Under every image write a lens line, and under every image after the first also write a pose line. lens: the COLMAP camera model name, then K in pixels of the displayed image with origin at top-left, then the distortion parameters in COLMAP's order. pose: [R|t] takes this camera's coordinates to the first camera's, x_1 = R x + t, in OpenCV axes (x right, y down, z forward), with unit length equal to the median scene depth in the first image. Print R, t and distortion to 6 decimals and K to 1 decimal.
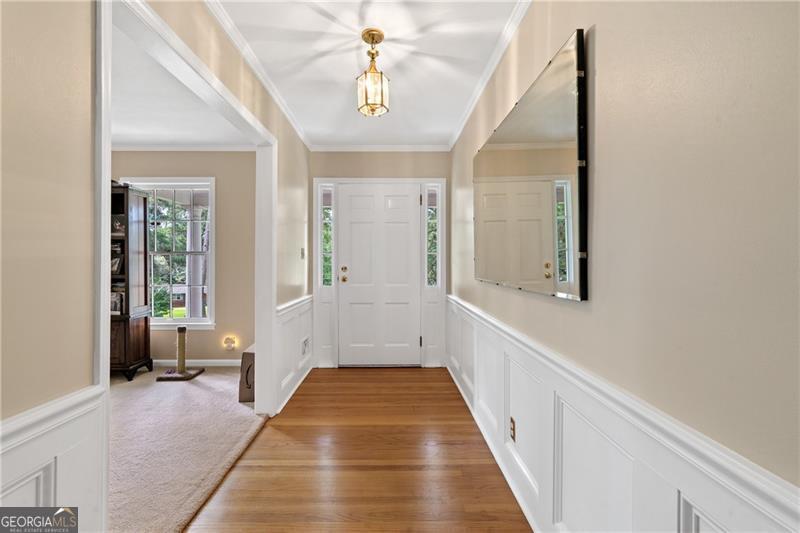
lens RADIAL K [[364.8, 0, 400.9], [0, 364.8, 266.0], [0, 0, 1]] dist [0.015268, -0.000095]
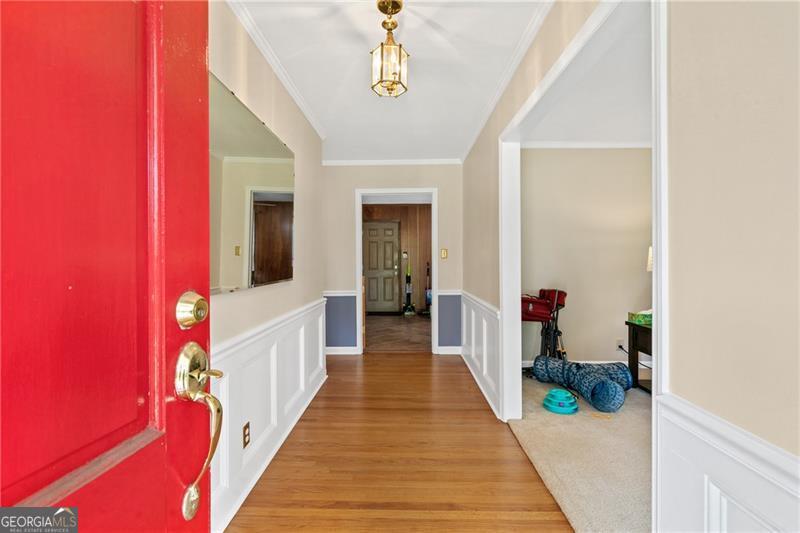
lens RADIAL K [[364.8, 0, 398.5], [0, 364.8, 265.7], [0, 0, 1]] dist [0.015268, -0.000095]
pose [[0.998057, -0.011025, -0.061327, -0.007396], [0.010855, 0.999936, -0.003109, 0.000670], [0.061358, 0.002437, 0.998113, 0.127662]]
